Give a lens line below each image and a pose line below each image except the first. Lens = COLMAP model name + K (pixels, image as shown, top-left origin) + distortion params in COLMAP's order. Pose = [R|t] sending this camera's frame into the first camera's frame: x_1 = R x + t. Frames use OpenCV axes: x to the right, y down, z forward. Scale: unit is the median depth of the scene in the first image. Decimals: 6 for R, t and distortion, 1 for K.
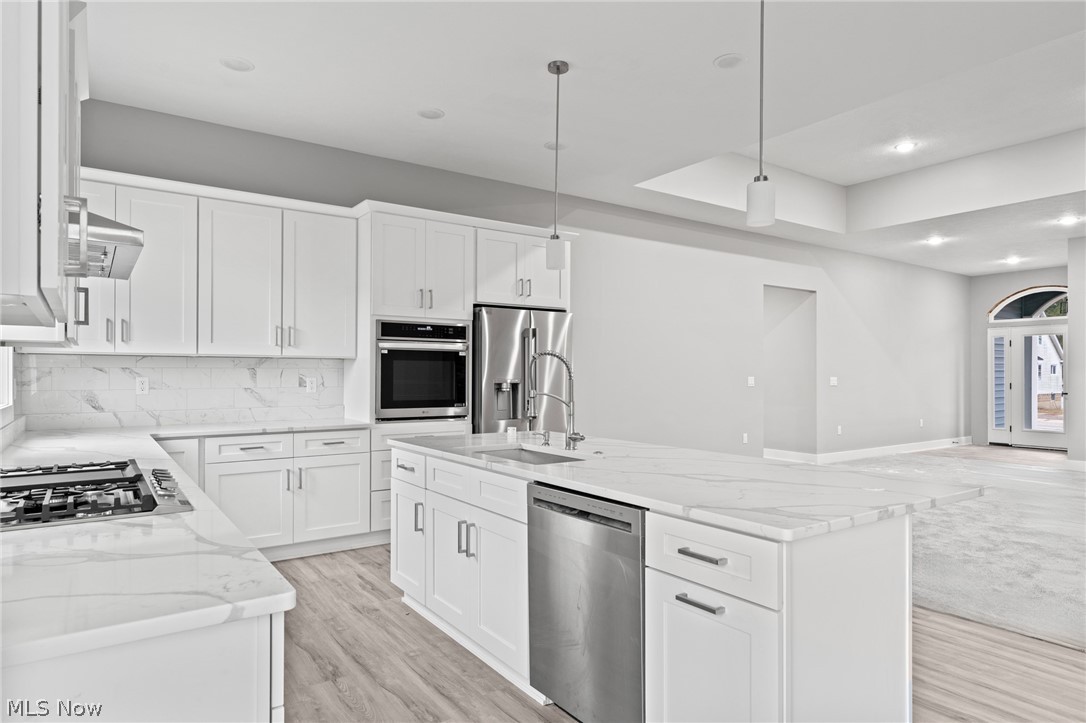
lens RADIAL K [[647.9, 0, 538.4], [0, 647.9, 370.2], [0, 0, 1]] dist [0.000875, 0.002352]
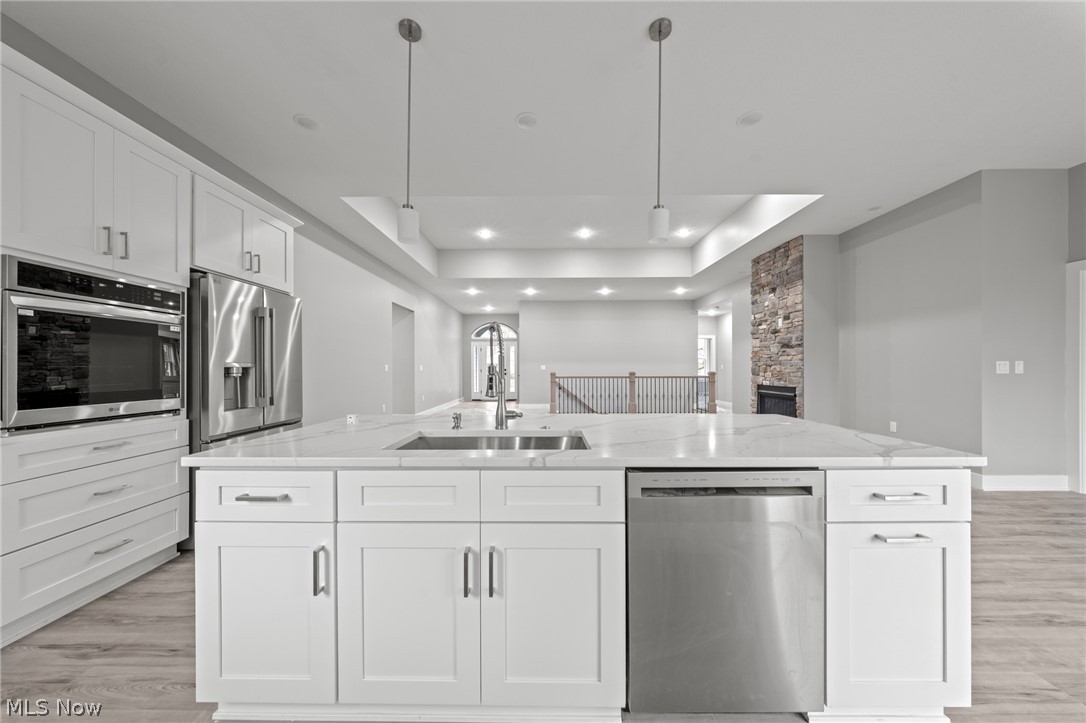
lens RADIAL K [[371.1, 0, 545.1], [0, 371.1, 367.0], [0, 0, 1]] dist [-0.004027, 0.000185]
pose [[0.574162, -0.003188, 0.818736, -0.244479], [-0.000090, 0.999992, 0.003957, 0.019588], [-0.818742, -0.002345, 0.574157, 0.427758]]
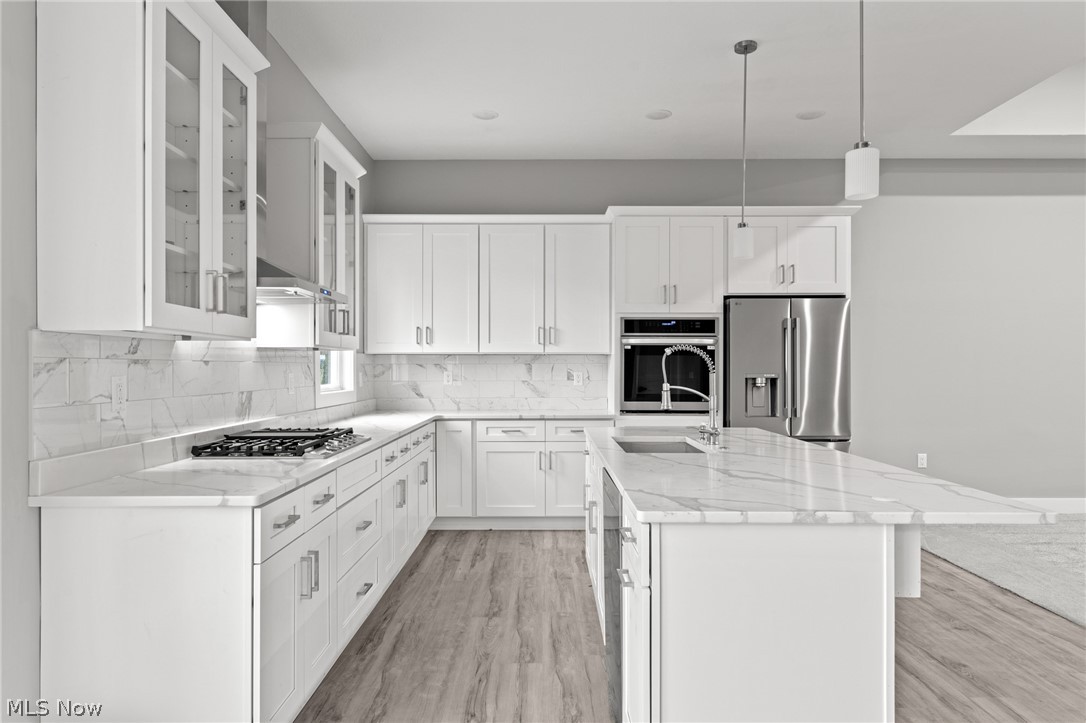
lens RADIAL K [[698.0, 0, 530.8], [0, 698.0, 366.2], [0, 0, 1]] dist [-0.000619, 0.006466]
pose [[0.814166, -0.003582, -0.580621, 0.298487], [0.005180, 0.999986, 0.001094, 0.000121], [0.580609, -0.003898, 0.814174, -0.018256]]
